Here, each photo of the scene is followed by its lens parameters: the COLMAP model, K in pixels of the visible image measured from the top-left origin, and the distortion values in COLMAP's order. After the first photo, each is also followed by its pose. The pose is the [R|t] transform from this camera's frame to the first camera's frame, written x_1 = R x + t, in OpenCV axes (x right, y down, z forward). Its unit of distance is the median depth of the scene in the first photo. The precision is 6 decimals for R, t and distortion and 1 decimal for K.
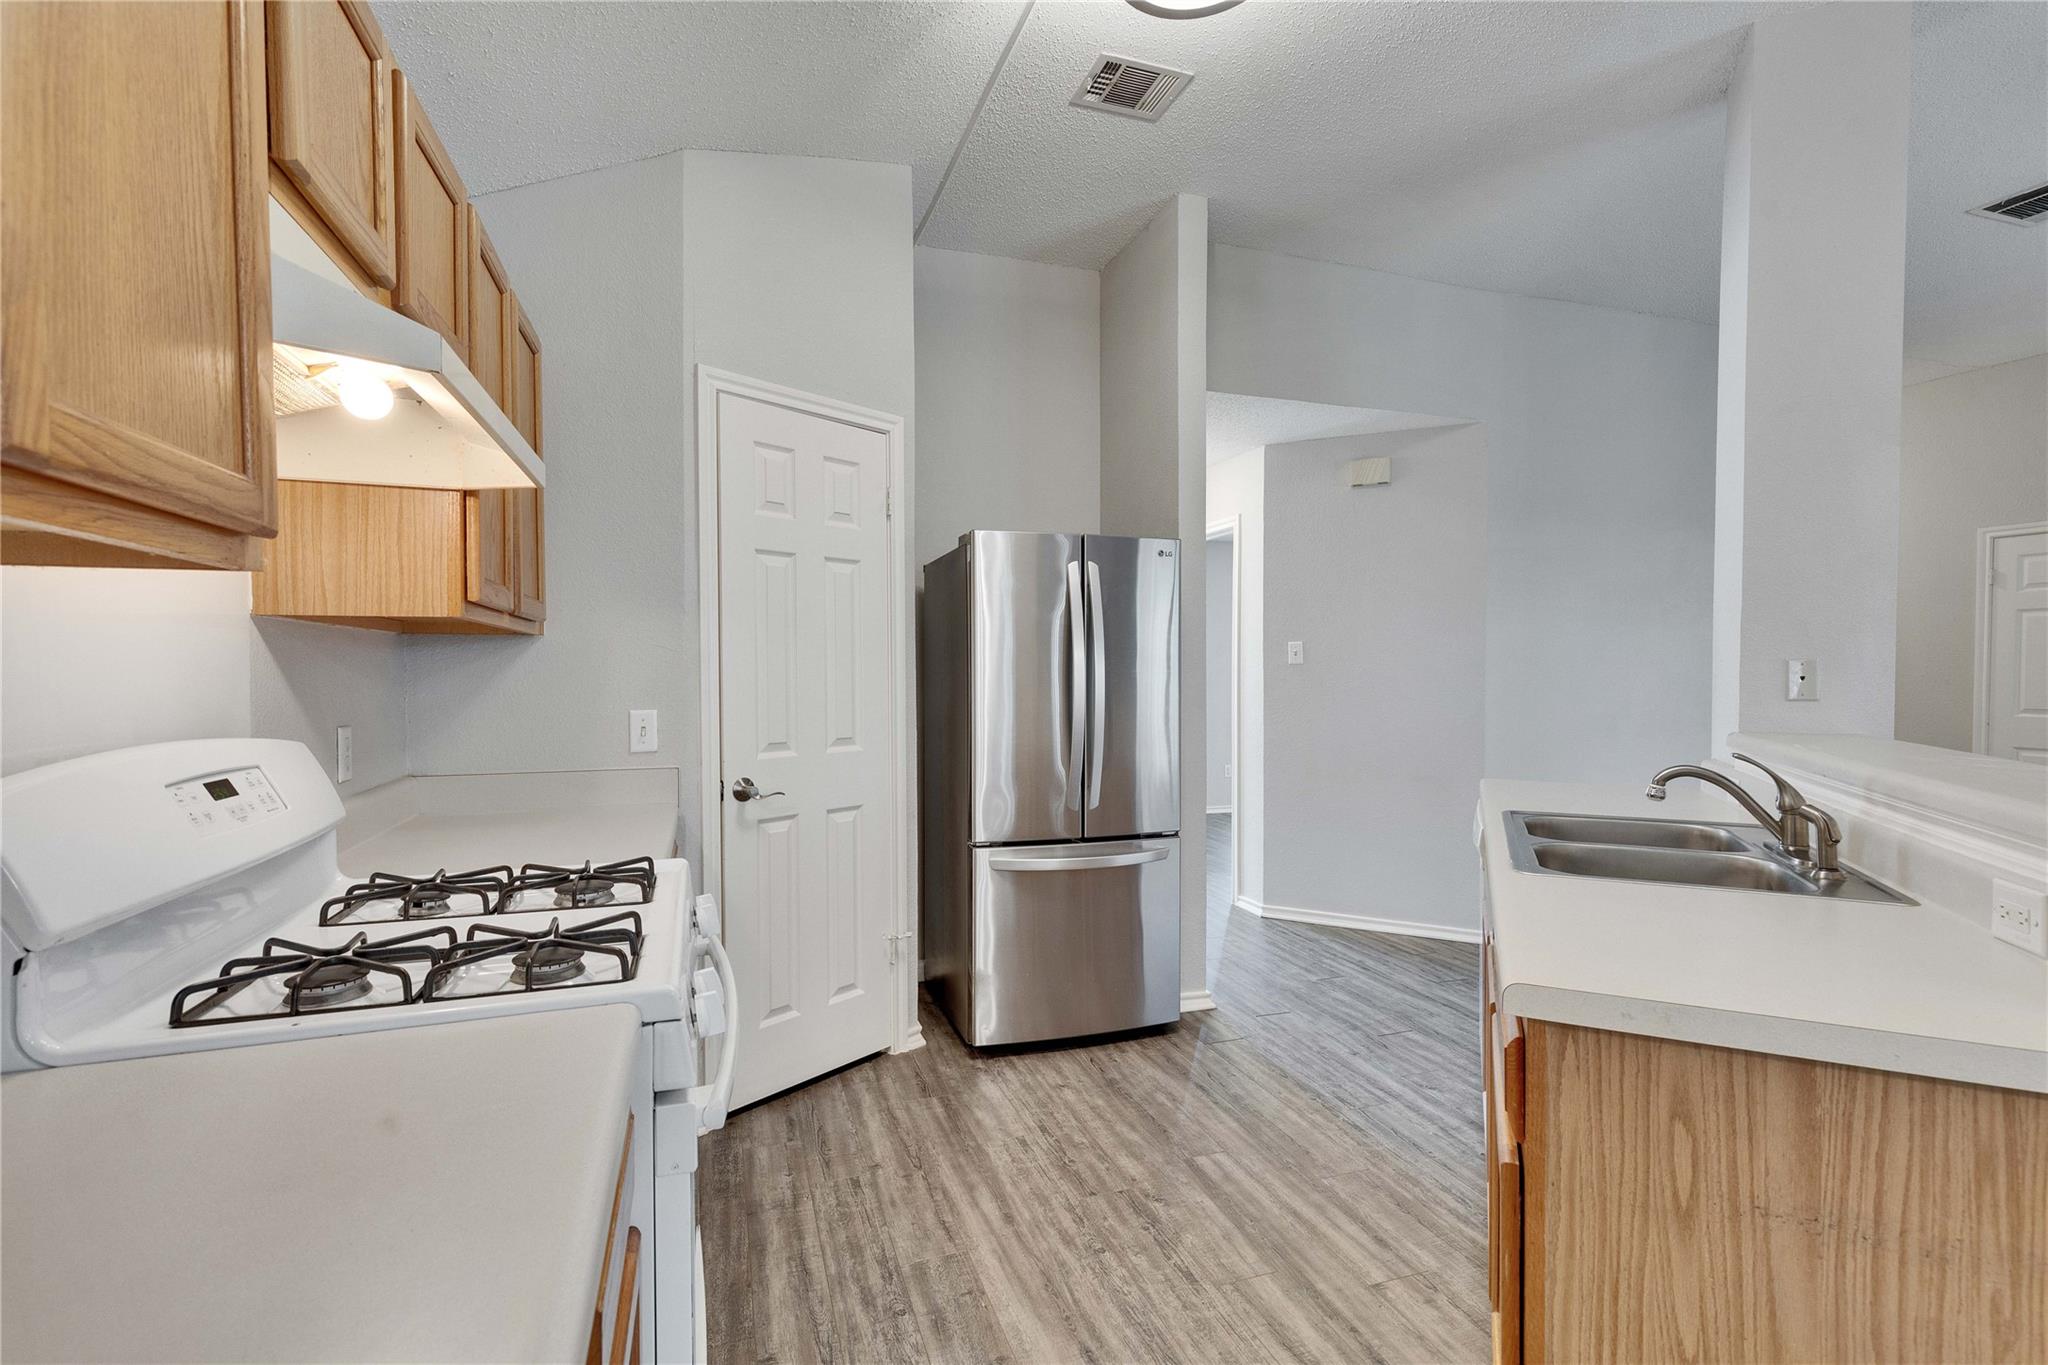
lens RADIAL K [[922.5, 0, 1018.4], [0, 922.5, 686.8], [0, 0, 1]] dist [0.009570, -0.001466]
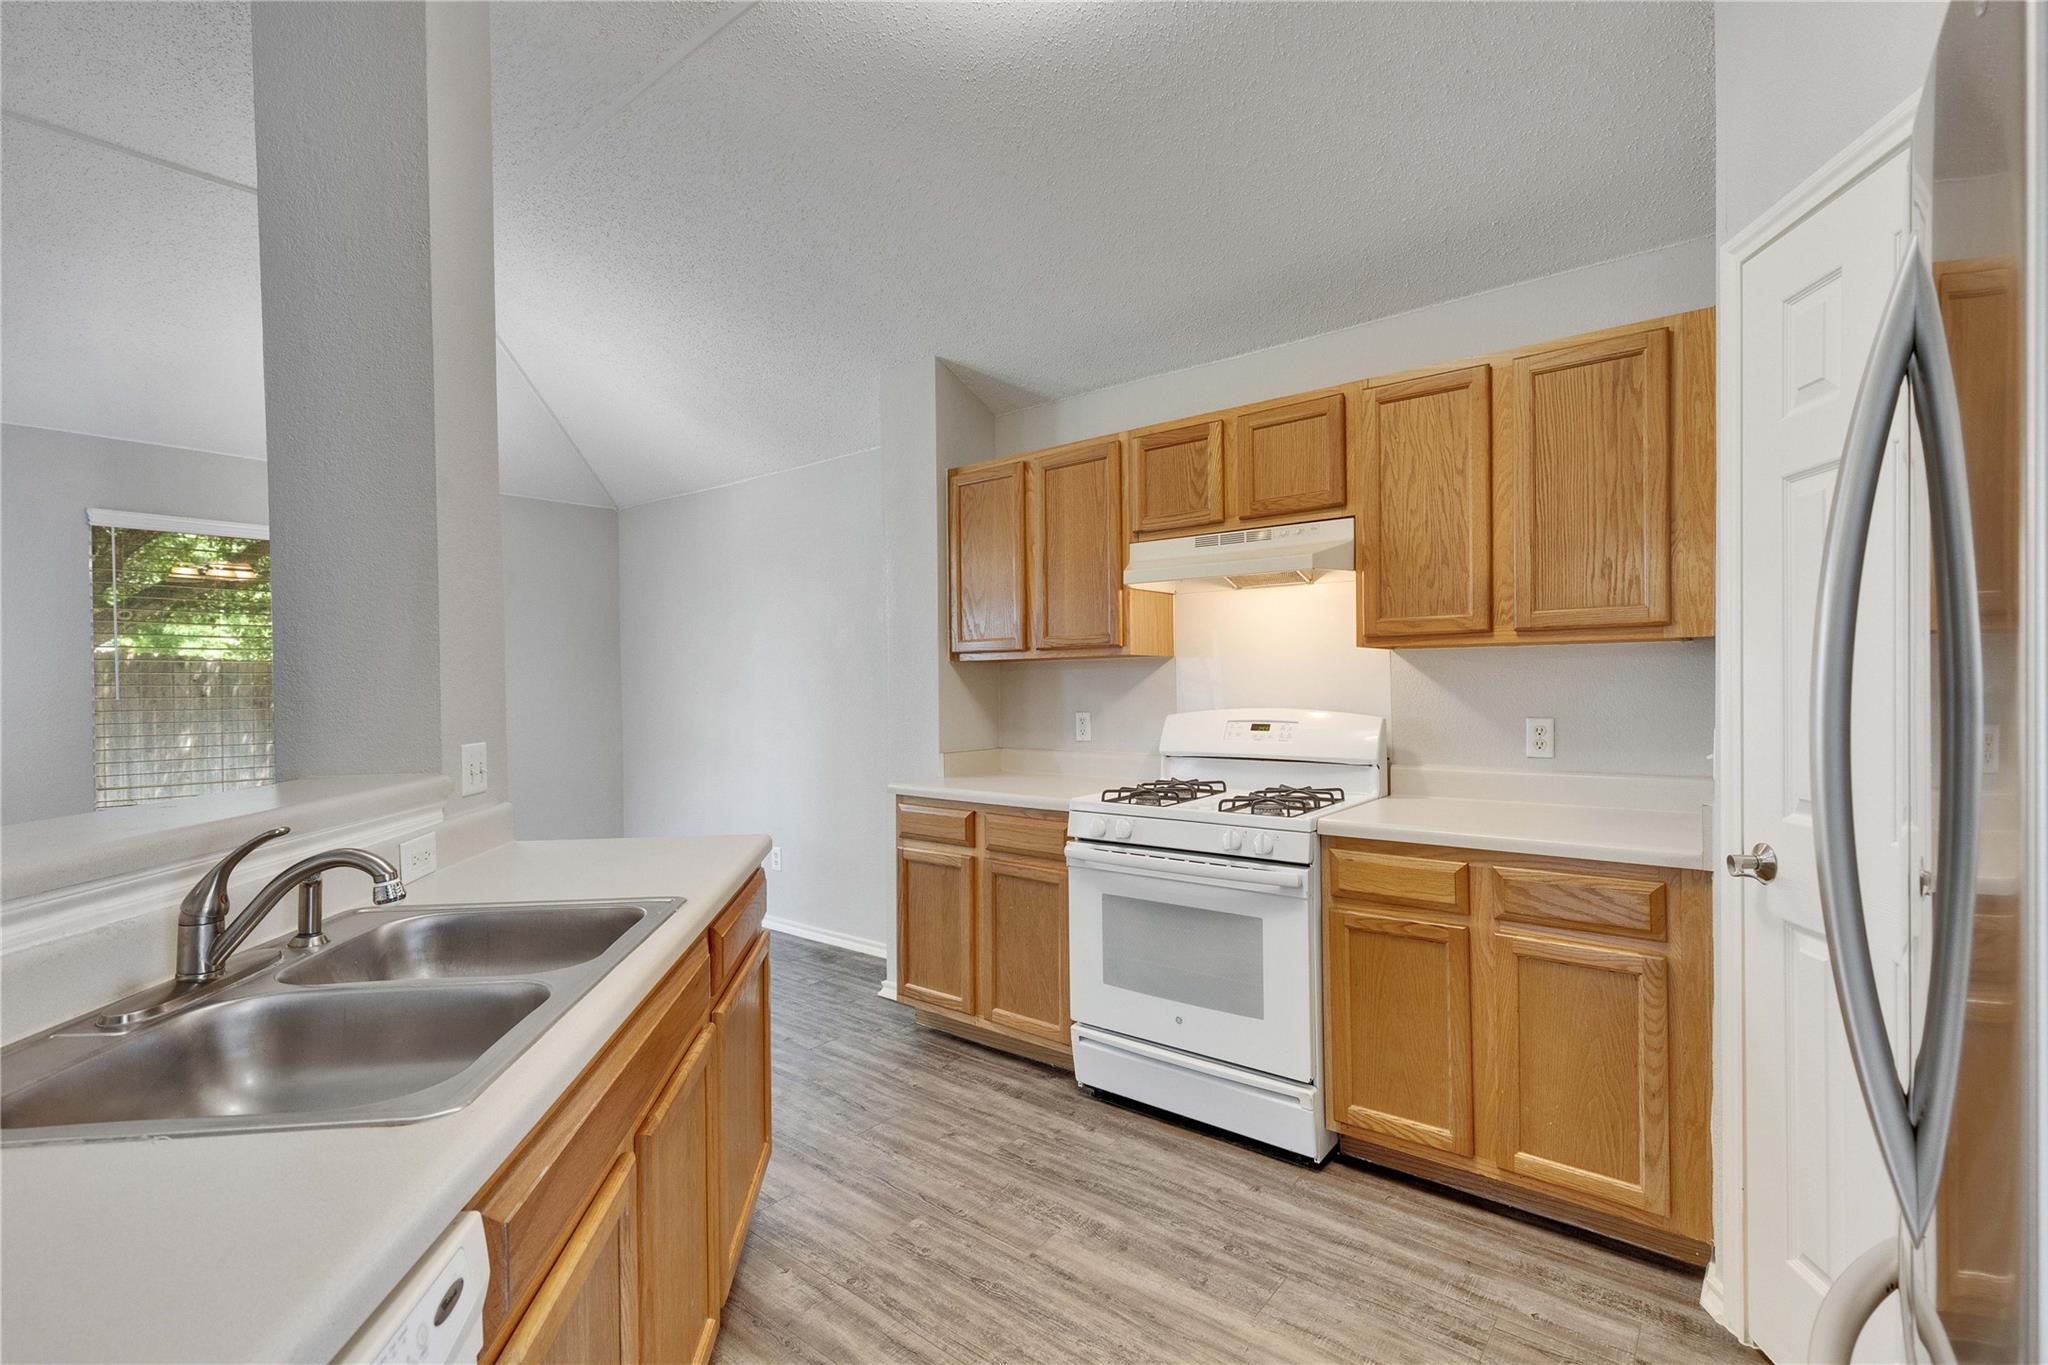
lens RADIAL K [[922.5, 0, 1018.4], [0, 922.5, 686.8], [0, 0, 1]] dist [0.009570, -0.001466]
pose [[-0.844293, 0.013617, -0.535709, 0.521084], [0.002345, 0.999761, 0.021717, -0.027531], [0.535876, 0.017080, -0.844124, 1.368372]]
